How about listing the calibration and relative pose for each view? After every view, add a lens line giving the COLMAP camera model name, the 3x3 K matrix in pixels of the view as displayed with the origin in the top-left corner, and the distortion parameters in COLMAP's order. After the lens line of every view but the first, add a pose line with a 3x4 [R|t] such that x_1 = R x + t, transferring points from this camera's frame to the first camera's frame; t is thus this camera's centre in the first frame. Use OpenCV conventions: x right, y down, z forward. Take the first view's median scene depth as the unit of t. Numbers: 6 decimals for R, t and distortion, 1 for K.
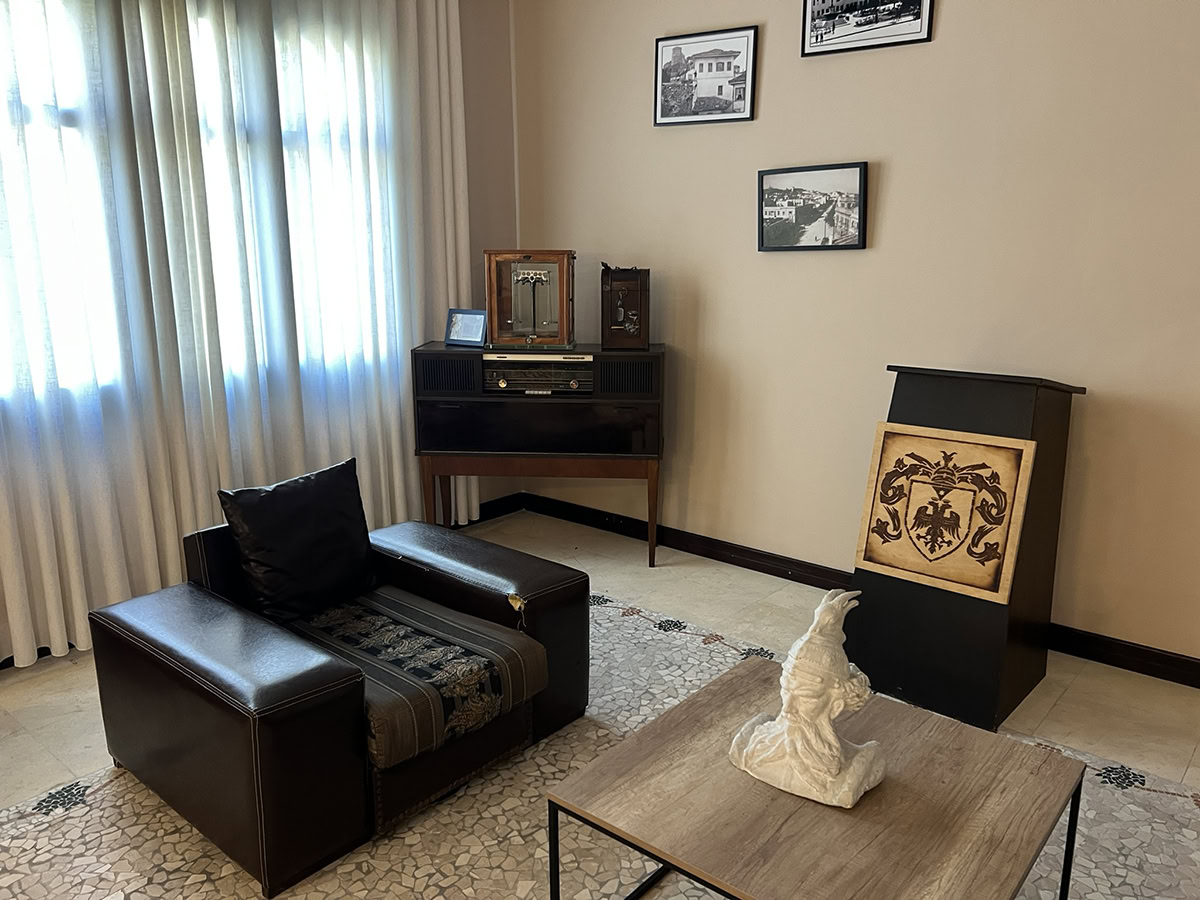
lens RADIAL K [[907.0, 0, 596.8], [0, 907.0, 443.5], [0, 0, 1]] dist [0.055396, 0.001878]
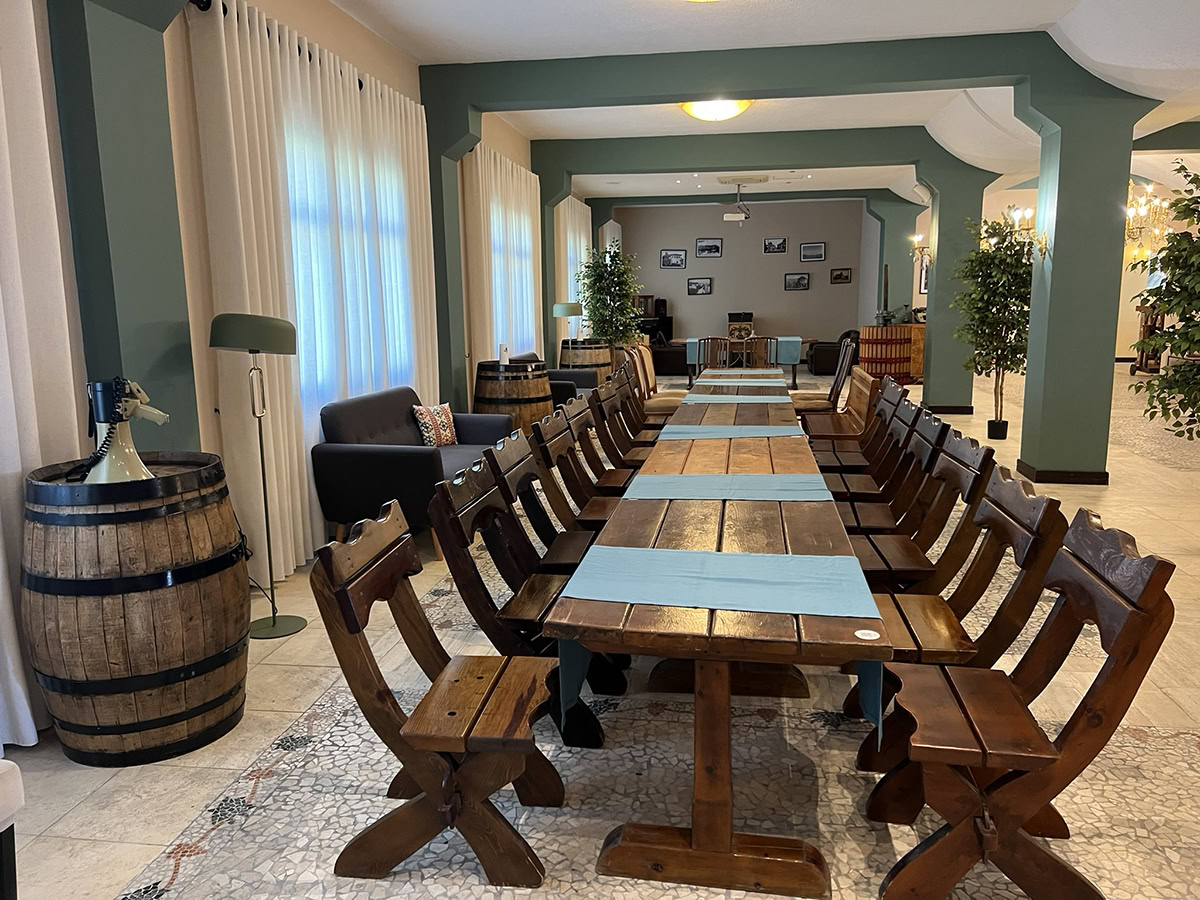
lens RADIAL K [[907.0, 0, 601.4], [0, 907.0, 450.9], [0, 0, 1]] dist [0.055396, 0.001878]
pose [[0.860423, -0.091744, 0.501254, -2.703948], [0.127243, 0.991181, -0.037003, 0.723538], [-0.493439, 0.095619, 0.864508, -2.842811]]
